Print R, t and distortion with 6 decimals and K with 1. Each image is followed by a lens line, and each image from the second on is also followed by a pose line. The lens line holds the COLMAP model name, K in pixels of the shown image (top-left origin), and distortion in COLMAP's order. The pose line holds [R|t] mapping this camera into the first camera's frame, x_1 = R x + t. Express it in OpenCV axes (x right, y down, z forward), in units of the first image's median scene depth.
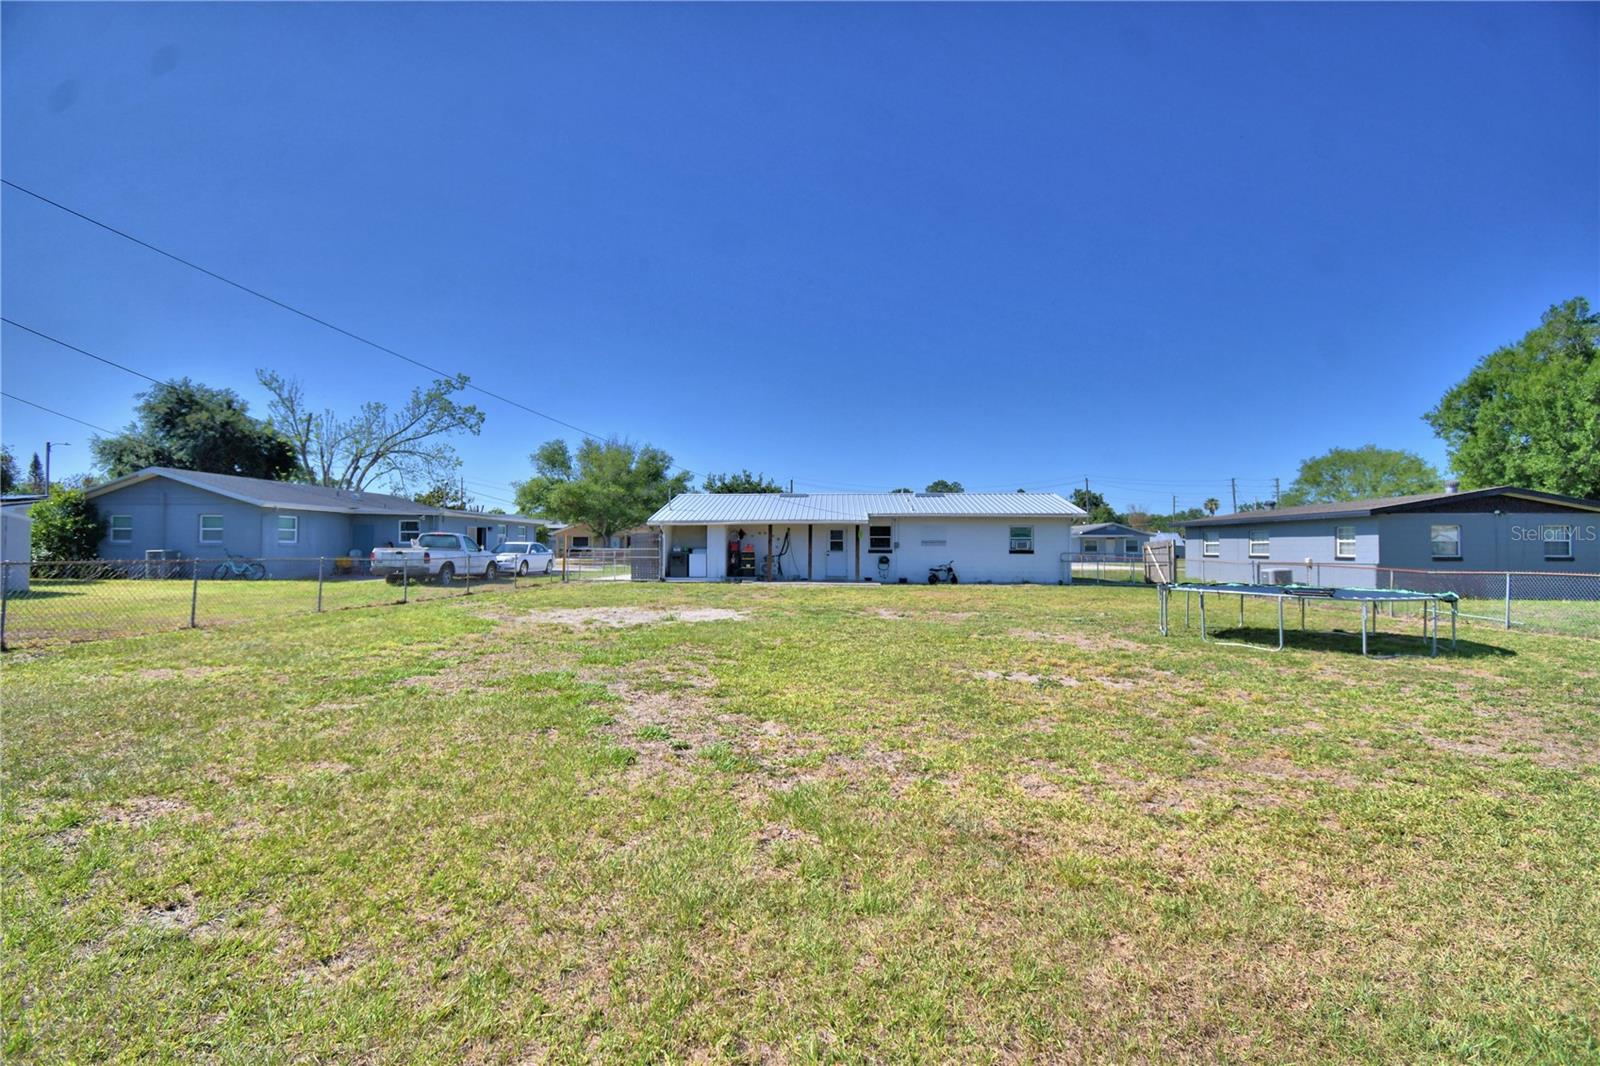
lens RADIAL K [[700.2, 0, 791.0], [0, 700.2, 529.9], [0, 0, 1]] dist [0.023632, -0.027733]
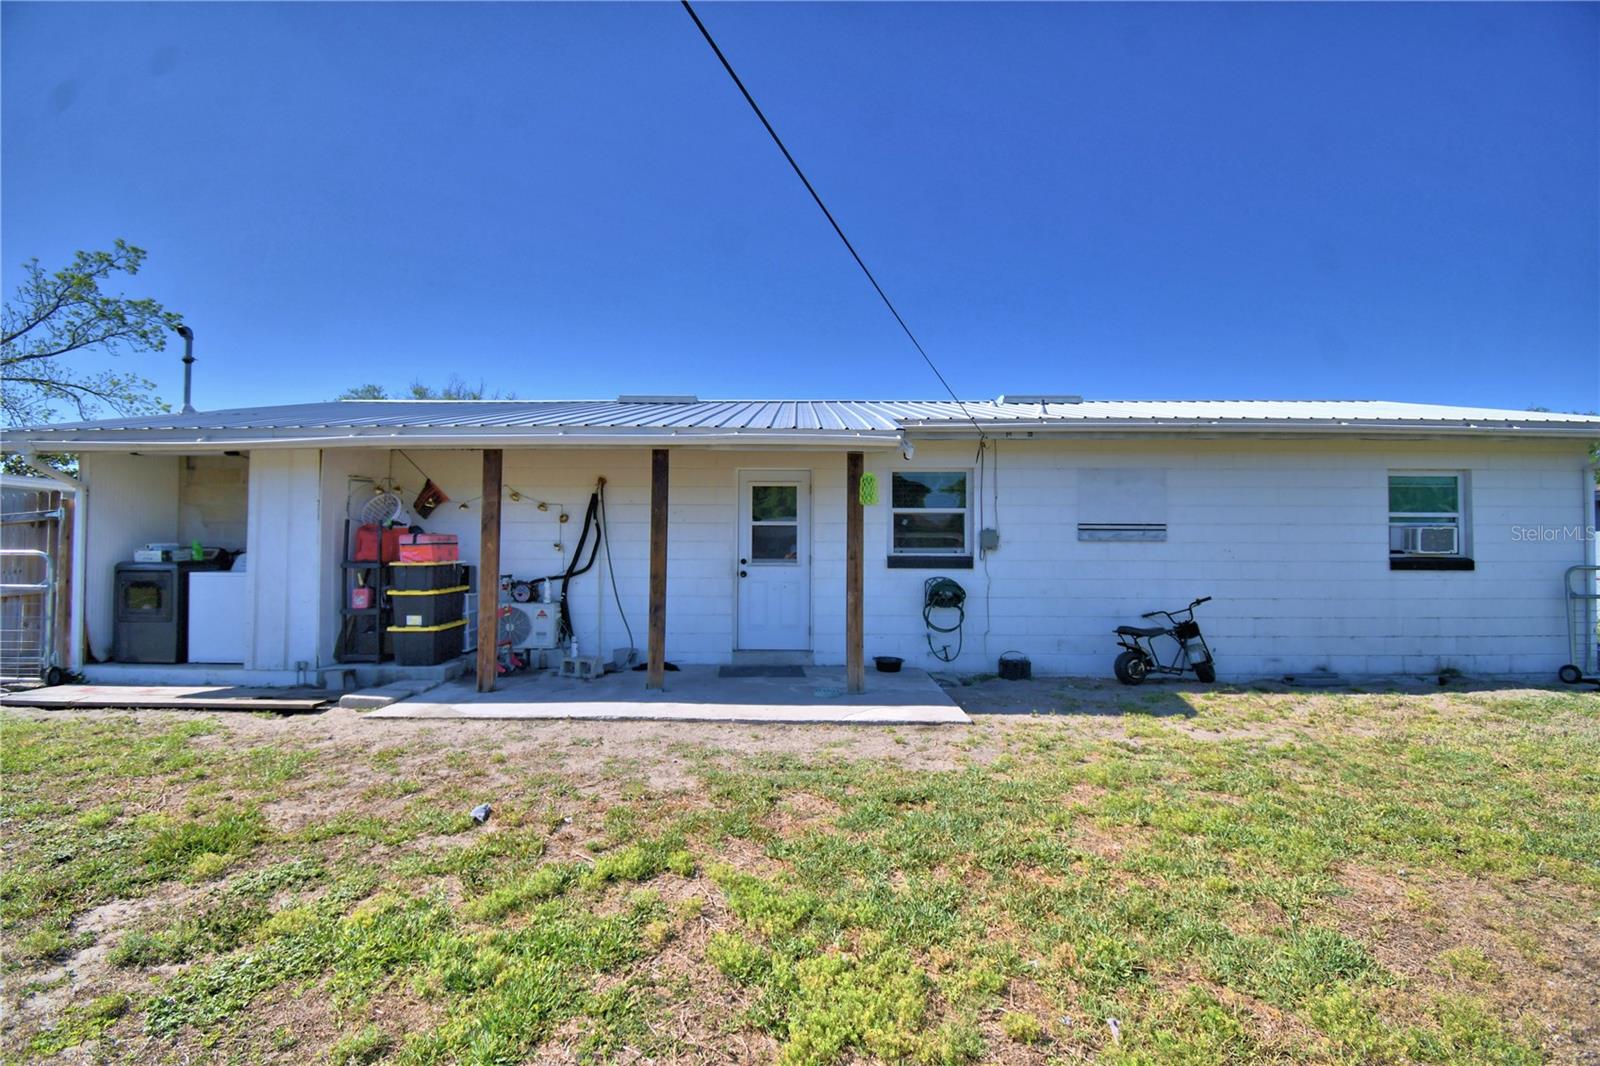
lens RADIAL K [[709.6, 0, 787.4], [0, 709.6, 532.4], [0, 0, 1]] dist [0.025786, -0.029004]
pose [[0.998892, 0.001875, 0.047033, 0.121356], [-0.001692, 0.999991, -0.003930, 0.042238], [-0.047040, 0.003846, 0.998886, 1.515479]]
